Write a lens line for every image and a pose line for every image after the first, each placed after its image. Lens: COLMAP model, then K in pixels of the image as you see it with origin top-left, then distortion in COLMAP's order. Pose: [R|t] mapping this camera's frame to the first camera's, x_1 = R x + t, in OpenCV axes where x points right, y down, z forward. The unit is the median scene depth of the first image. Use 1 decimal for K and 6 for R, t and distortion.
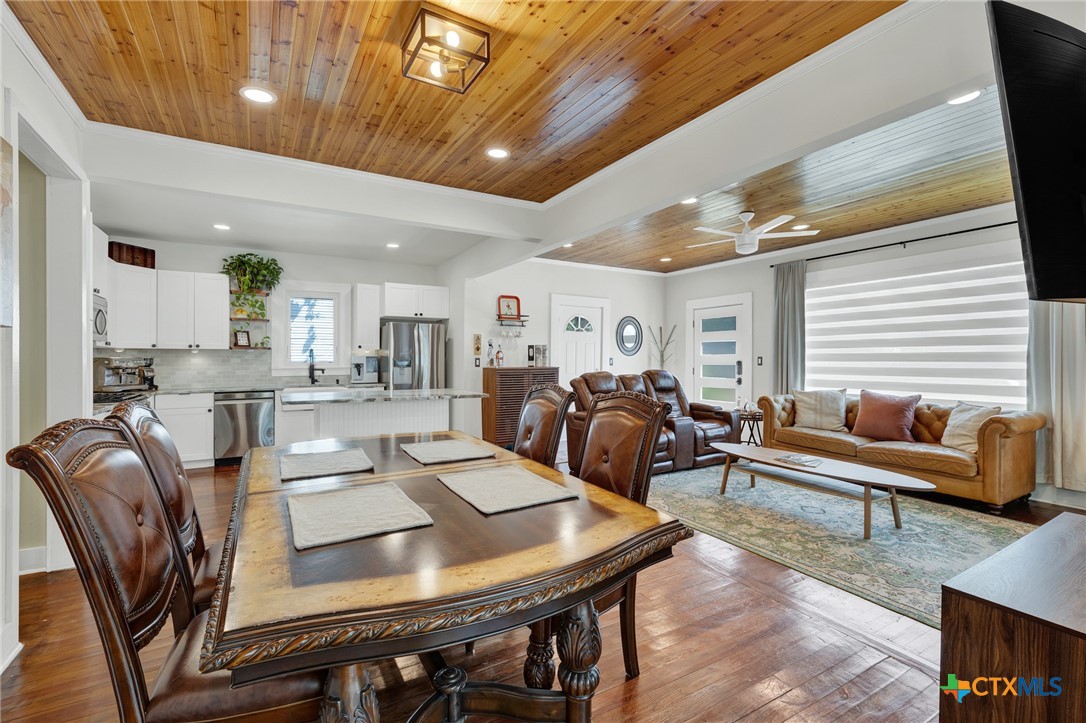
lens RADIAL K [[469.3, 0, 543.0], [0, 469.3, 361.5], [0, 0, 1]] dist [0.002528, 0.000458]
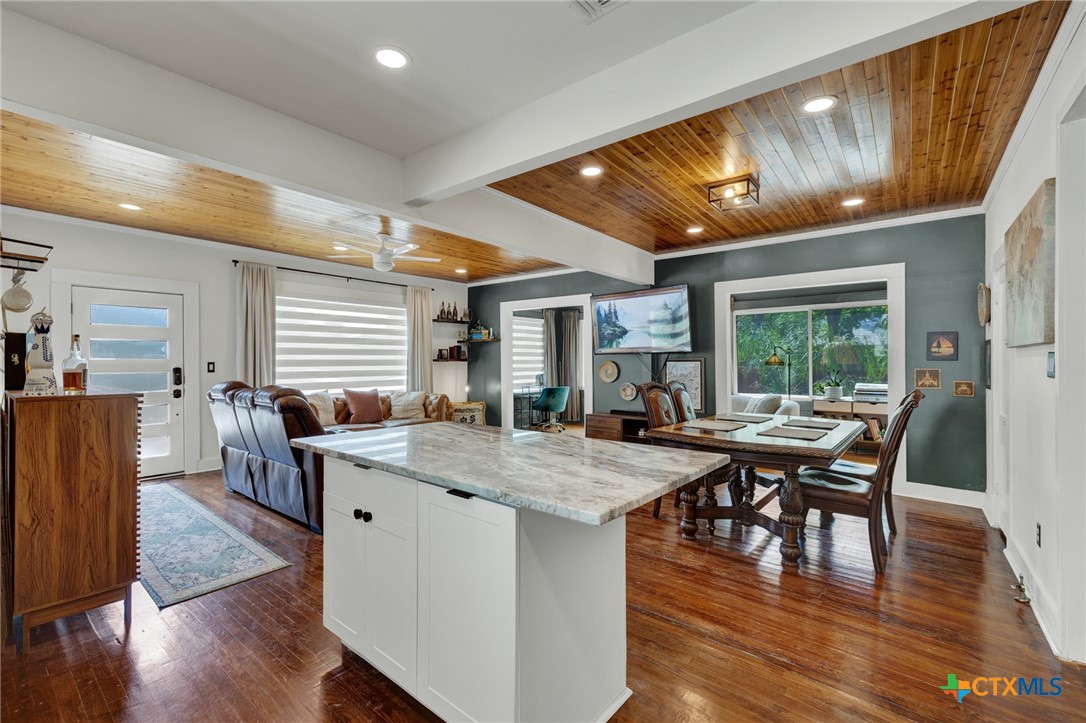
lens RADIAL K [[458.7, 0, 533.6], [0, 458.7, 358.7], [0, 0, 1]] dist [-0.002662, -0.000012]
pose [[-0.335874, 0.005129, 0.941893, -0.715826], [0.005293, 0.999980, -0.003558, -0.014282], [-0.941892, 0.003790, -0.335894, 1.033175]]
